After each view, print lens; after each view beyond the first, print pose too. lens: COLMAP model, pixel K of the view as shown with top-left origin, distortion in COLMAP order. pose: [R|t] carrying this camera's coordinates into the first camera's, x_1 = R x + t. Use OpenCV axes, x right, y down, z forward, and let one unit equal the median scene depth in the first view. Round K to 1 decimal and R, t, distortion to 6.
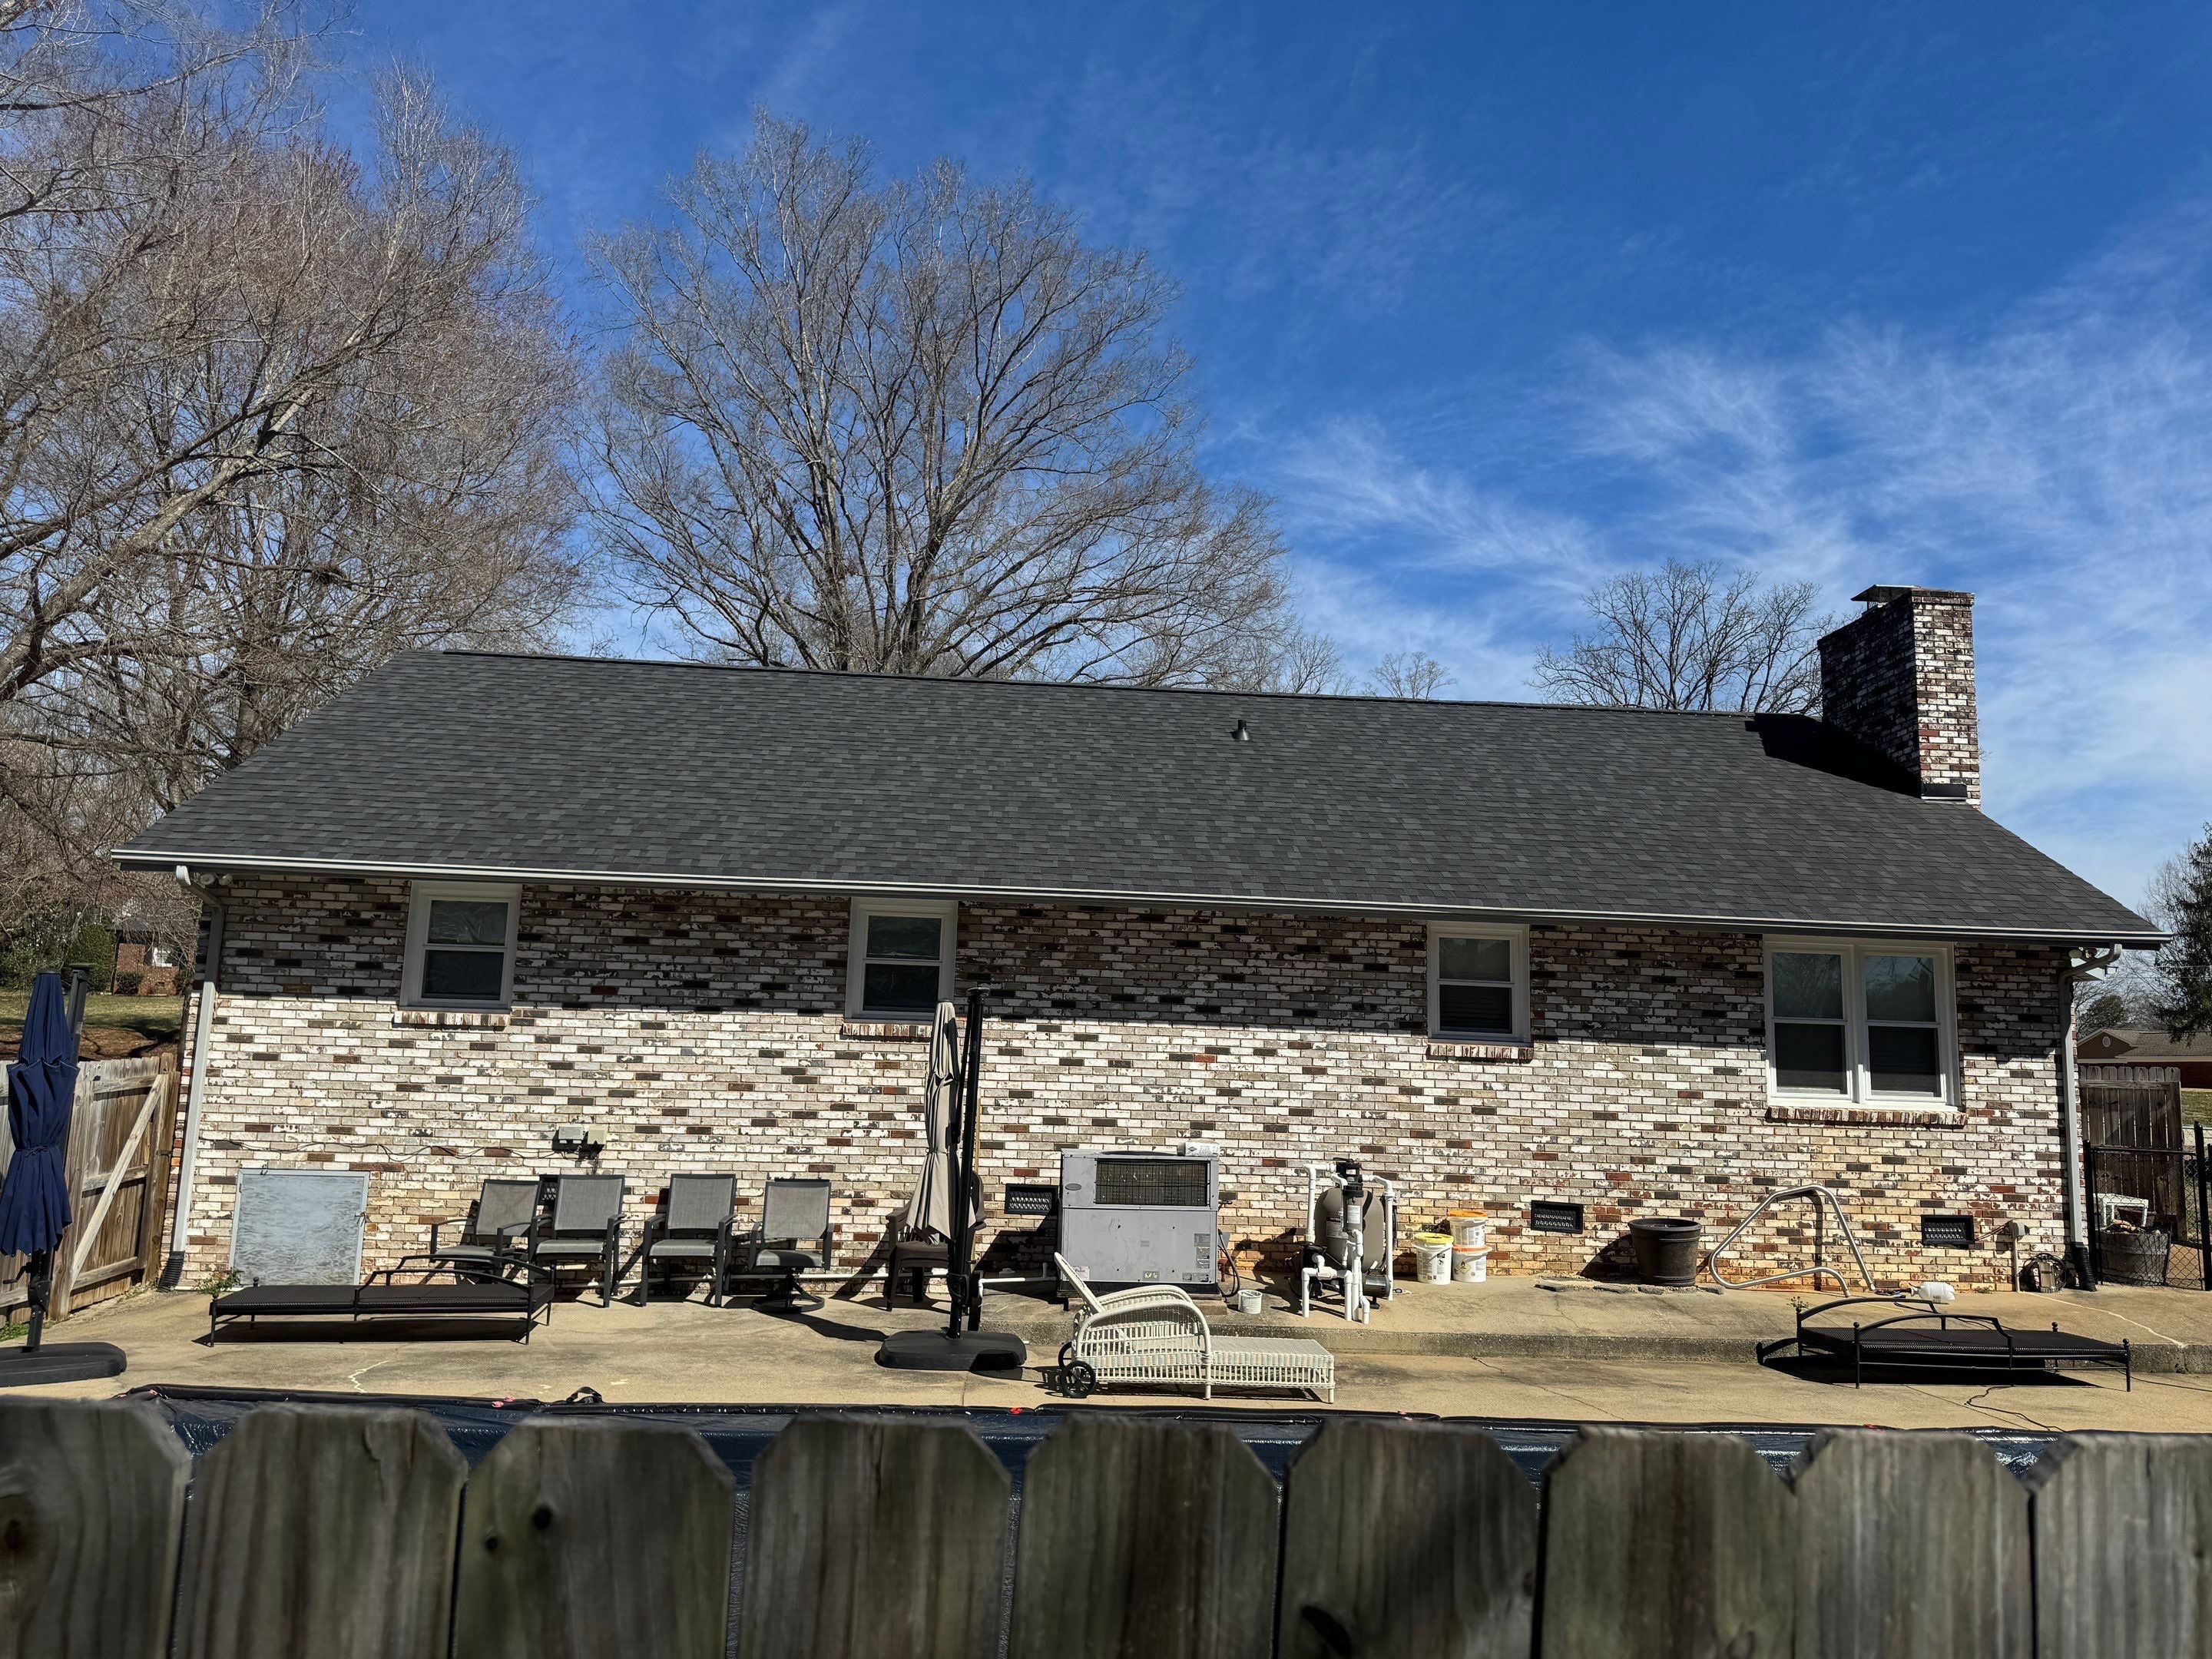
lens RADIAL K [[1602.7, 0, 1154.3], [0, 1602.7, 818.9], [0, 0, 1]] dist [0.134196, -0.226902]
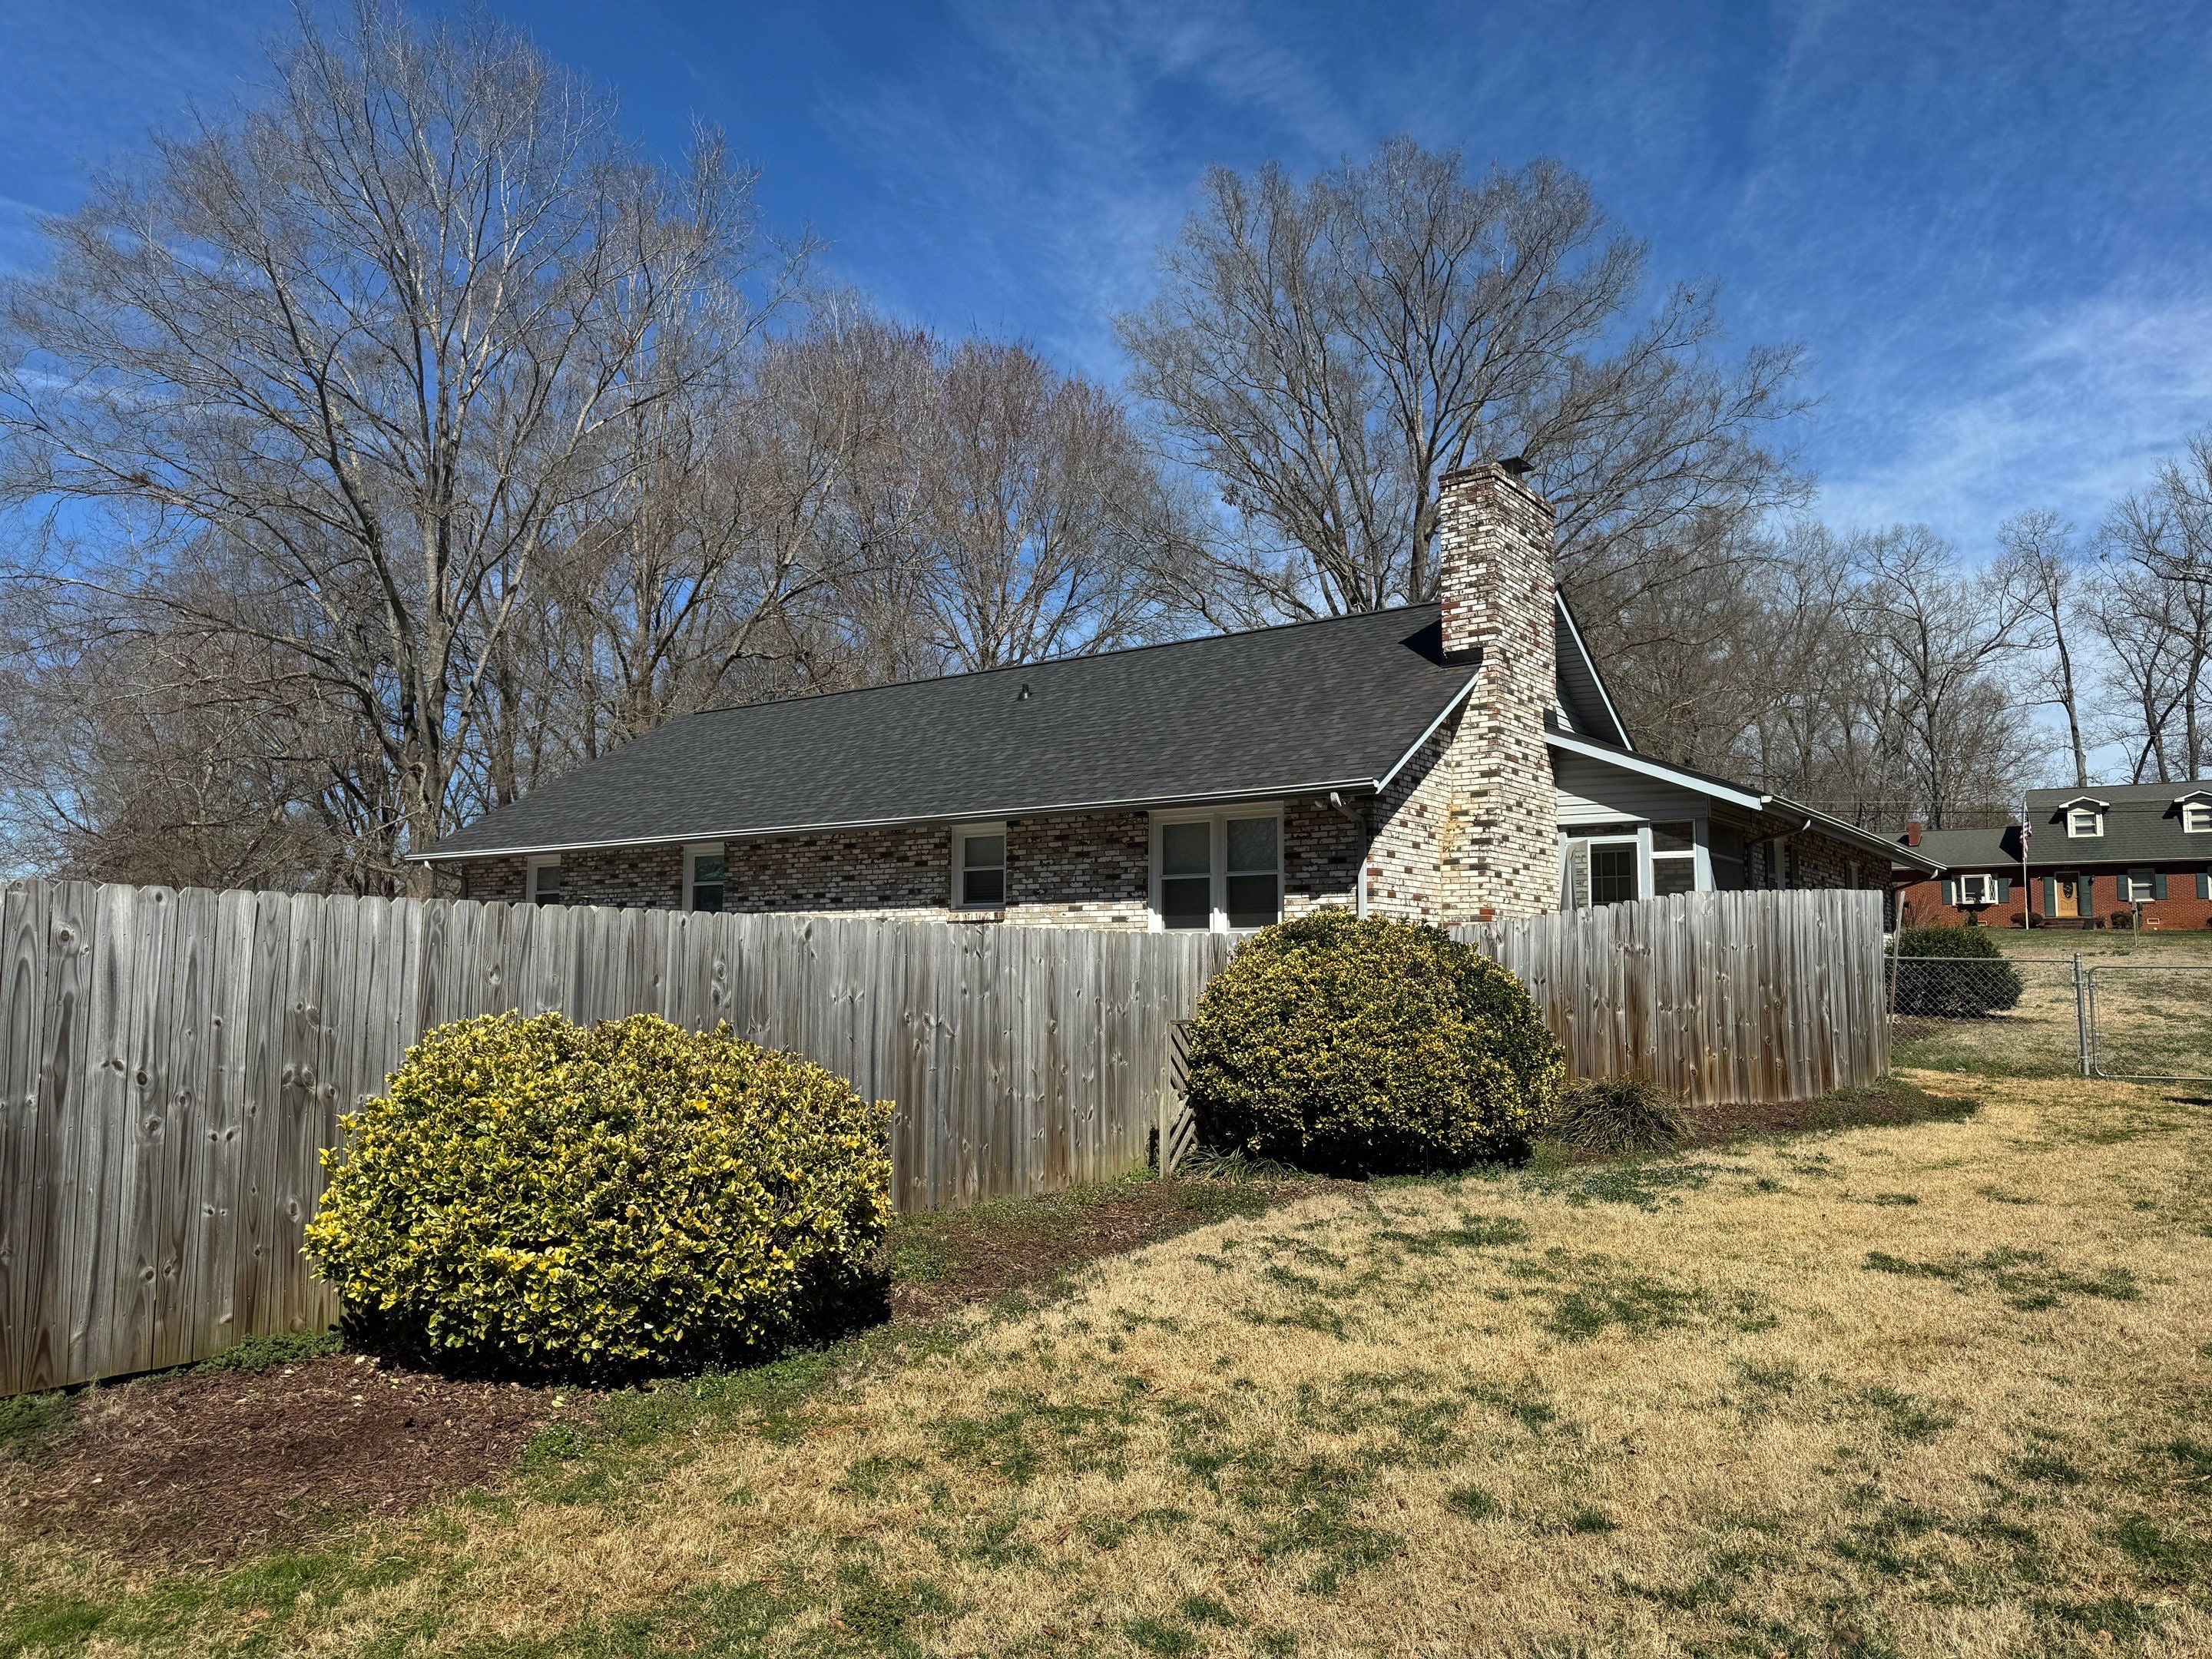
lens RADIAL K [[1499.4, 0, 1109.7], [0, 1499.4, 839.9], [0, 0, 1]] dist [0.212645, -0.356084]
pose [[0.772786, -0.089063, -0.628386, 1.142556], [0.123103, 0.992336, 0.010744, 0.079537], [0.622613, -0.085659, 0.777827, 0.059116]]
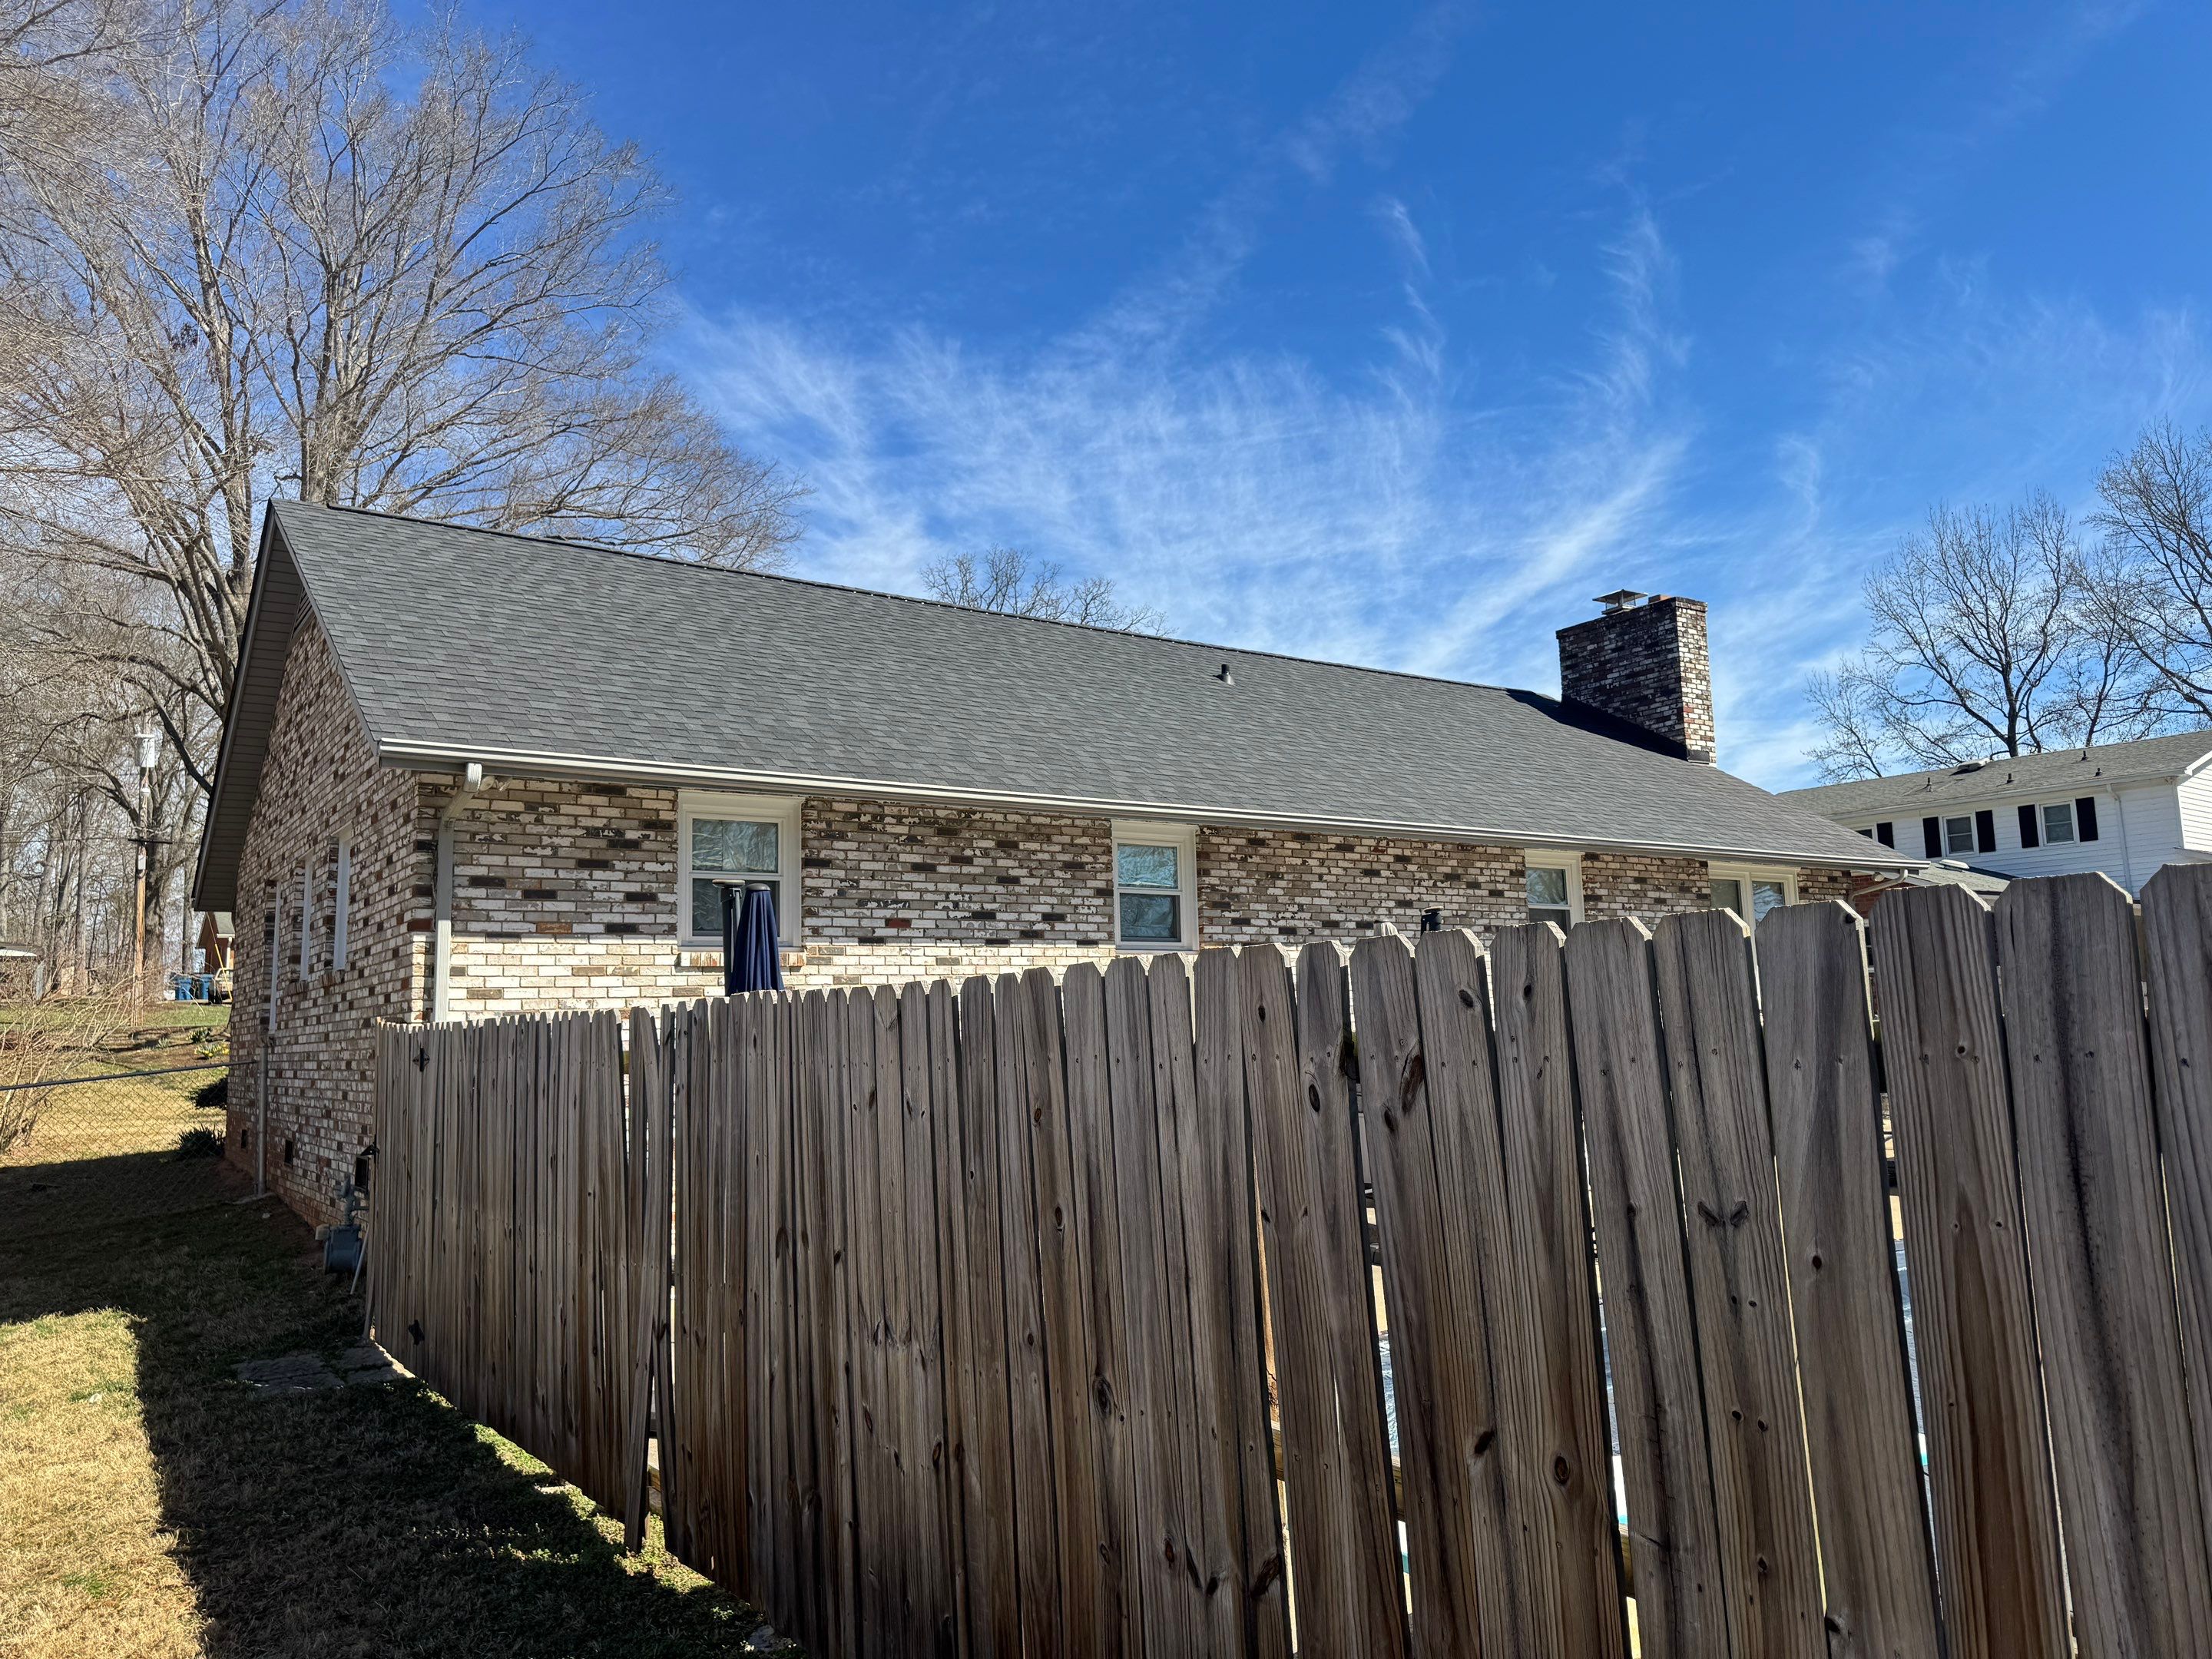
lens RADIAL K [[1602.7, 0, 1154.3], [0, 1602.7, 818.9], [0, 0, 1]] dist [0.134196, -0.226902]
pose [[0.843643, 0.015759, 0.536673, -0.681648], [-0.026294, 0.999582, 0.011982, 0.034149], [-0.536260, -0.024220, 0.843705, 0.184956]]
